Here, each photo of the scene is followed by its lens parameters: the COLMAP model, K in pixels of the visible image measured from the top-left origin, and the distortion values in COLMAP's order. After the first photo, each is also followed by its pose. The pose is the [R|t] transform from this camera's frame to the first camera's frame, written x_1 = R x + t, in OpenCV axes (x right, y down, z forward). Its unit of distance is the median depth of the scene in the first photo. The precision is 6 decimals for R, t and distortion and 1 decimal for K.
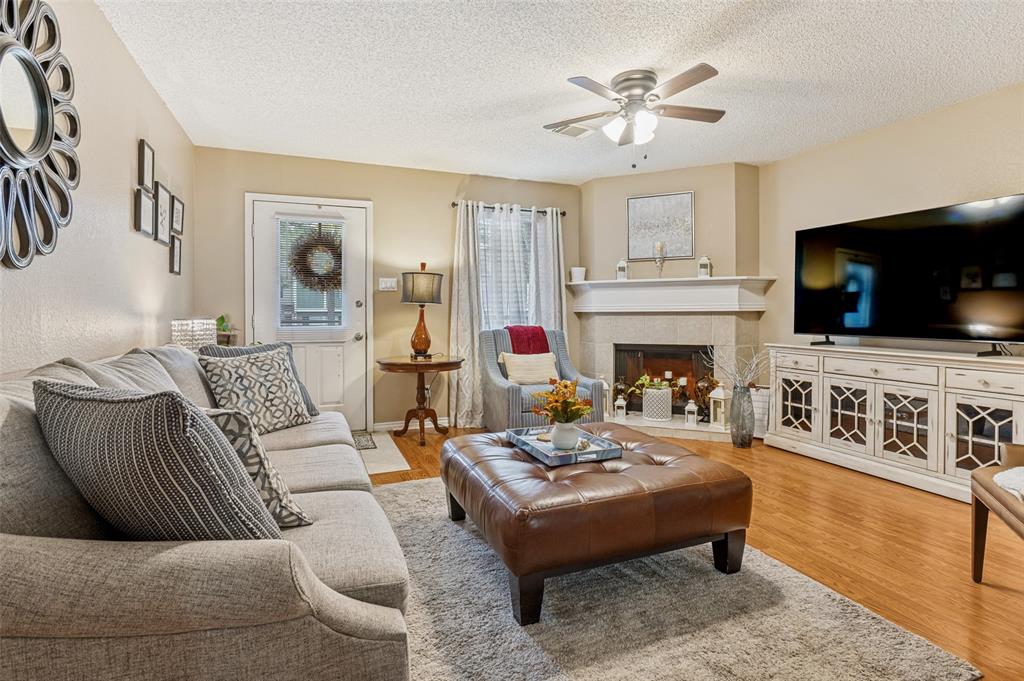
lens RADIAL K [[493.9, 0, 496.5], [0, 493.9, 316.1], [0, 0, 1]] dist [-0.013927, 0.000552]
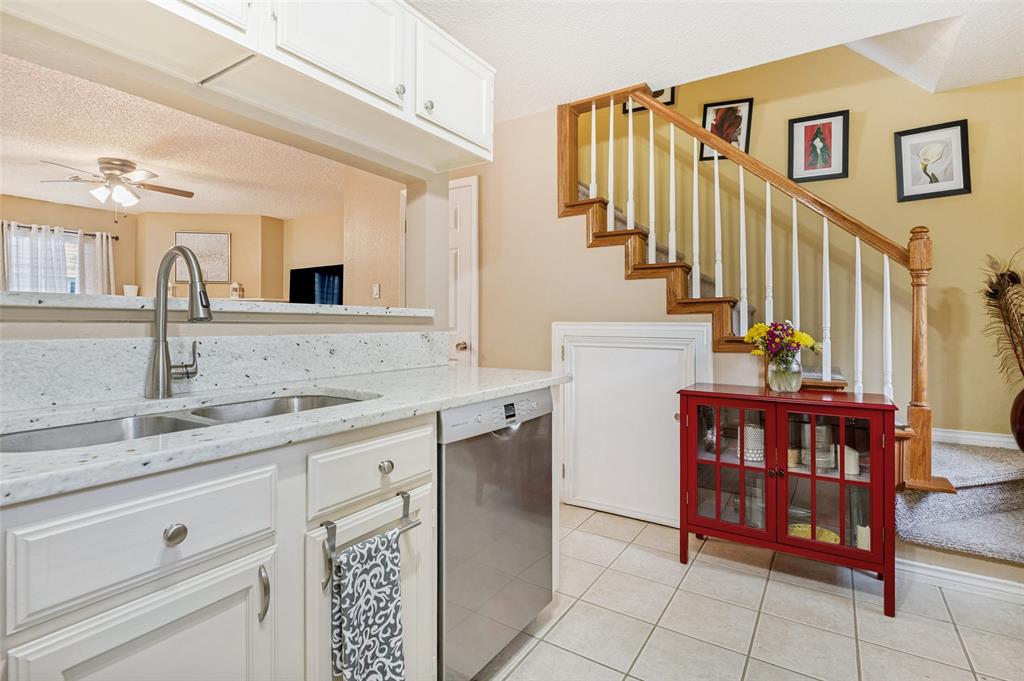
lens RADIAL K [[493.9, 0, 504.0], [0, 493.9, 320.5], [0, 0, 1]] dist [-0.013927, 0.000552]
pose [[0.807932, 0.006168, 0.589243, 0.248598], [0.003005, 0.999889, -0.014587, 0.006208], [-0.589268, 0.013556, 0.807824, -0.582235]]
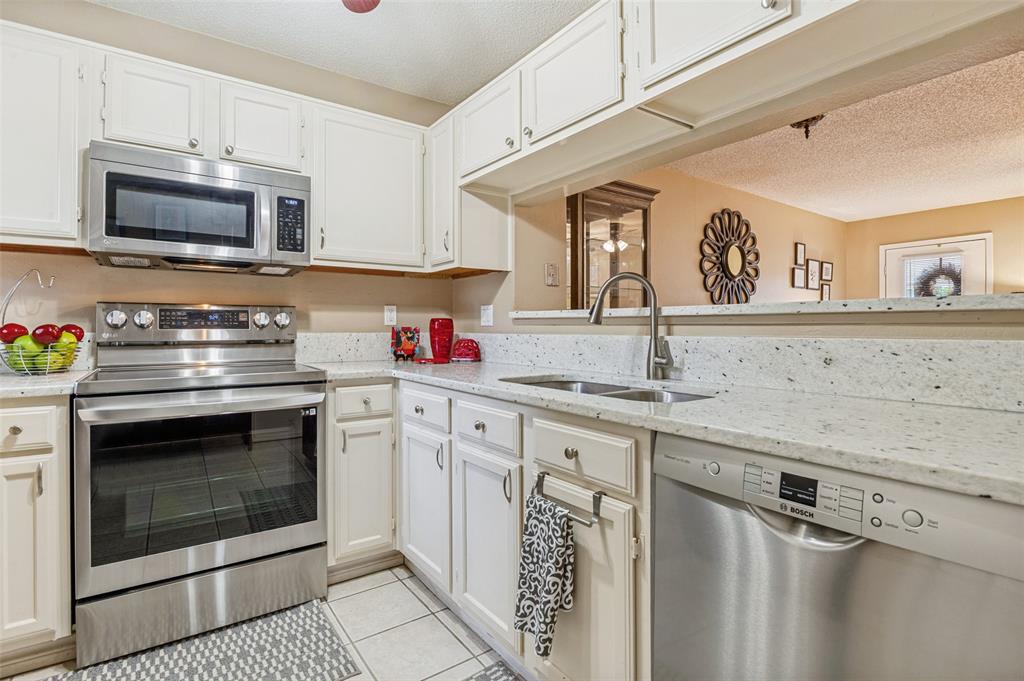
lens RADIAL K [[493.9, 0, 510.8], [0, 493.9, 331.4], [0, 0, 1]] dist [-0.013927, 0.000552]
pose [[0.262630, 0.005872, -0.964879, 0.617884], [-0.006704, 0.999968, 0.004261, 0.006696], [0.964873, 0.005350, 0.262661, -0.447467]]
